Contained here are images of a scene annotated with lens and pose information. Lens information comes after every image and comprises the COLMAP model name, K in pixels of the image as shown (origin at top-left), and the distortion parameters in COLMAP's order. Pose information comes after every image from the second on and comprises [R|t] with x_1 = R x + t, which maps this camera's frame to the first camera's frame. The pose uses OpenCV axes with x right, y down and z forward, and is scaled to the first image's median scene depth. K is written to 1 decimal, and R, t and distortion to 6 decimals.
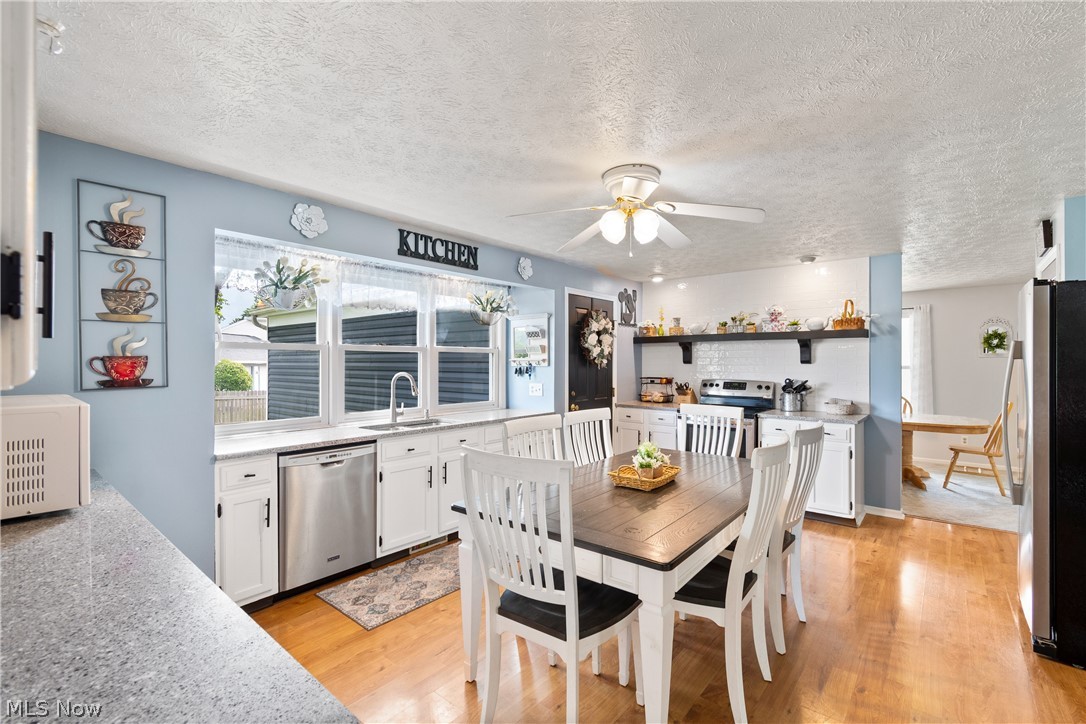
lens RADIAL K [[479.9, 0, 552.4], [0, 479.9, 359.2], [0, 0, 1]] dist [-0.001516, -0.000180]
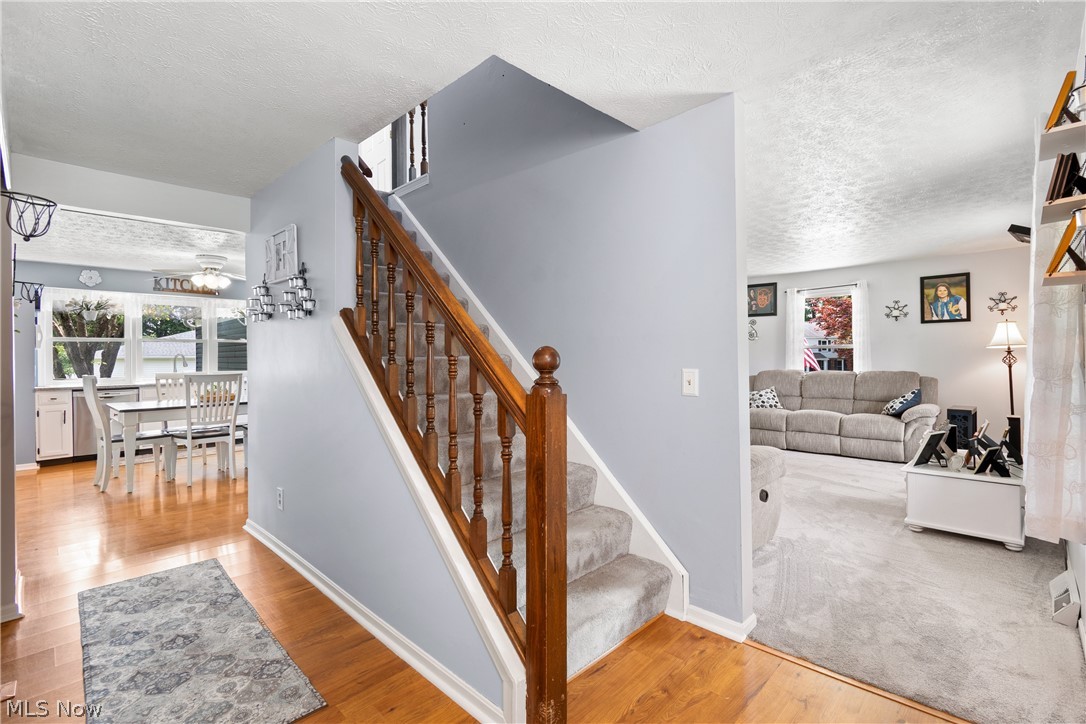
lens RADIAL K [[491.6, 0, 551.8], [0, 491.6, 353.5], [0, 0, 1]] dist [-0.002280, -0.000994]
pose [[0.996164, -0.006083, -0.087289, 1.248410], [0.006179, 0.999981, 0.000831, 0.034501], [0.087282, -0.001368, 0.996183, -0.698096]]
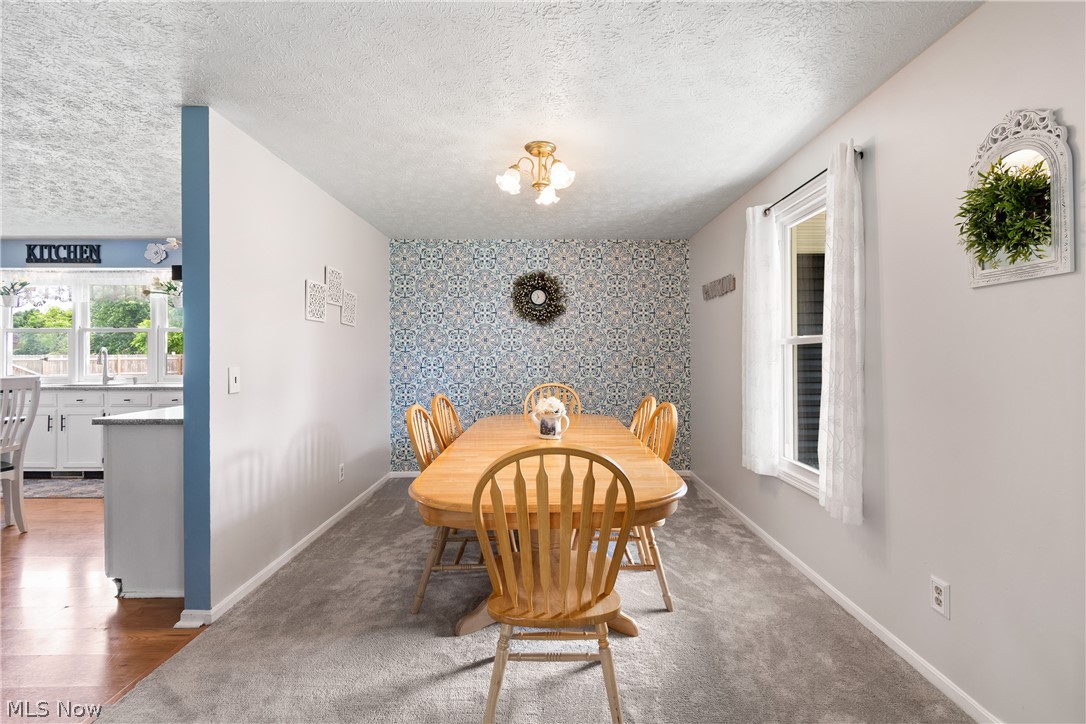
lens RADIAL K [[479.9, 0, 552.4], [0, 479.9, 359.2], [0, 0, 1]] dist [-0.001516, -0.000180]
pose [[0.643438, 0.009244, -0.765442, 1.571367], [0.003579, 0.999880, 0.015084, 0.046047], [0.765490, -0.012445, 0.643328, 1.131657]]
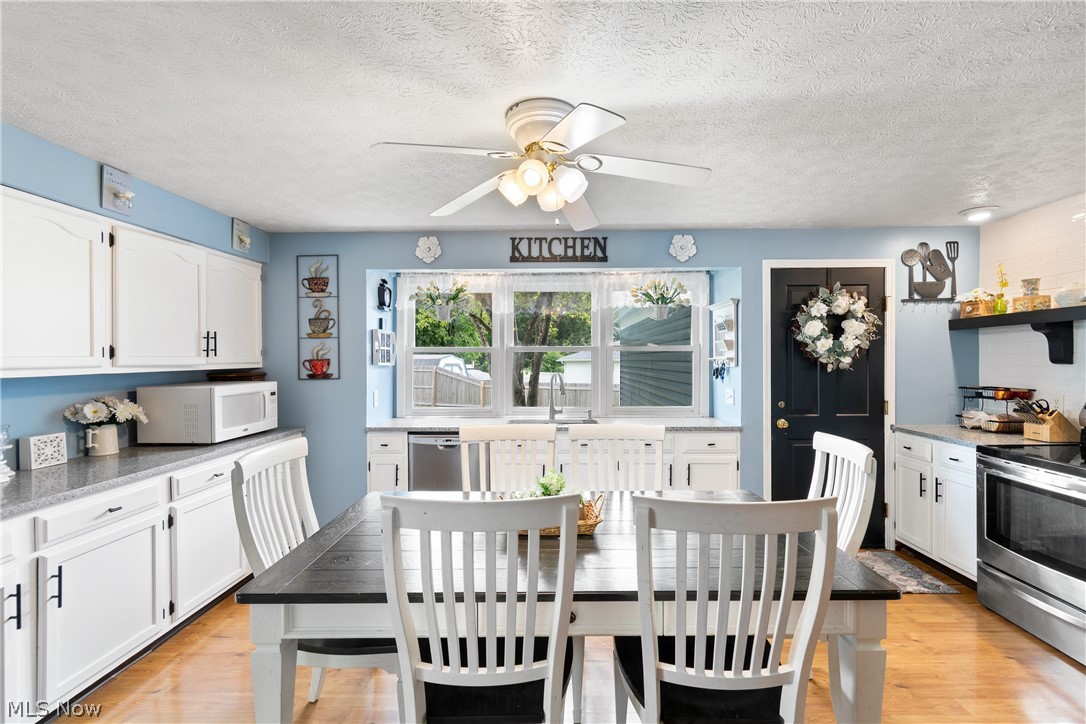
lens RADIAL K [[485.7, 0, 560.3], [0, 485.7, 364.9], [0, 0, 1]] dist [0.002468, 0.000096]
pose [[0.625133, 0.003591, -0.780510, 0.530104], [0.008152, 0.999905, 0.011129, 0.000756], [0.780475, -0.013320, 0.625045, 0.359872]]
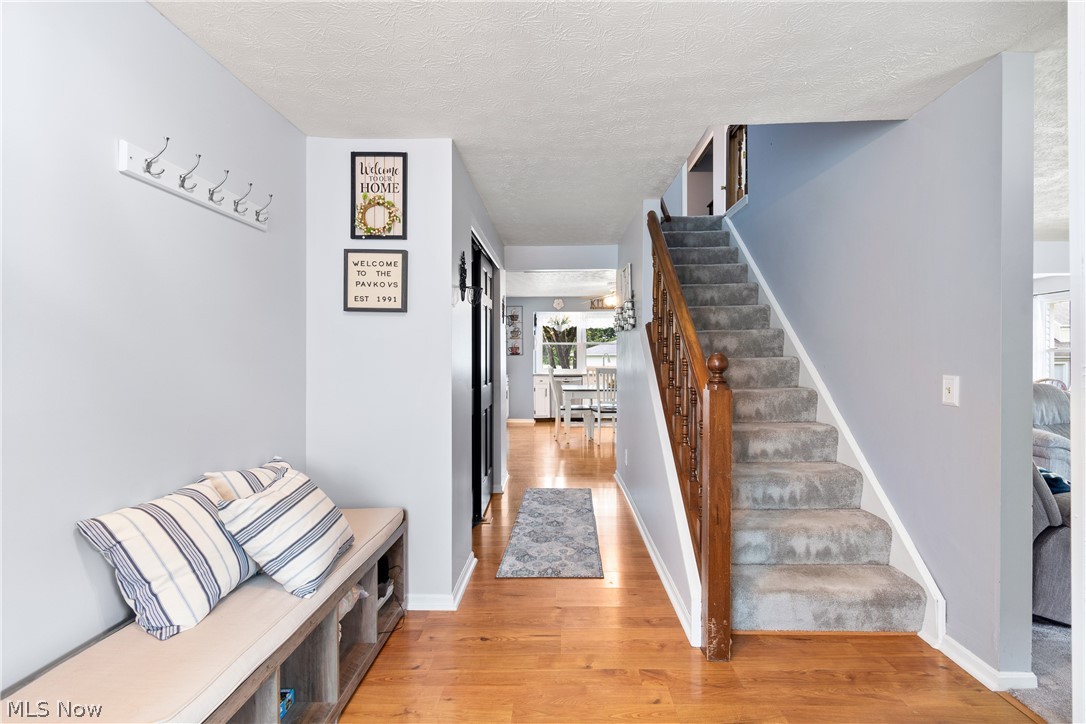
lens RADIAL K [[479.9, 0, 552.4], [0, 479.9, 359.2], [0, 0, 1]] dist [-0.001516, -0.000180]
pose [[0.614138, 0.006044, -0.789175, 1.509043], [0.006650, 0.999896, 0.012833, 0.027319], [0.789171, -0.013129, 0.614034, -0.753394]]
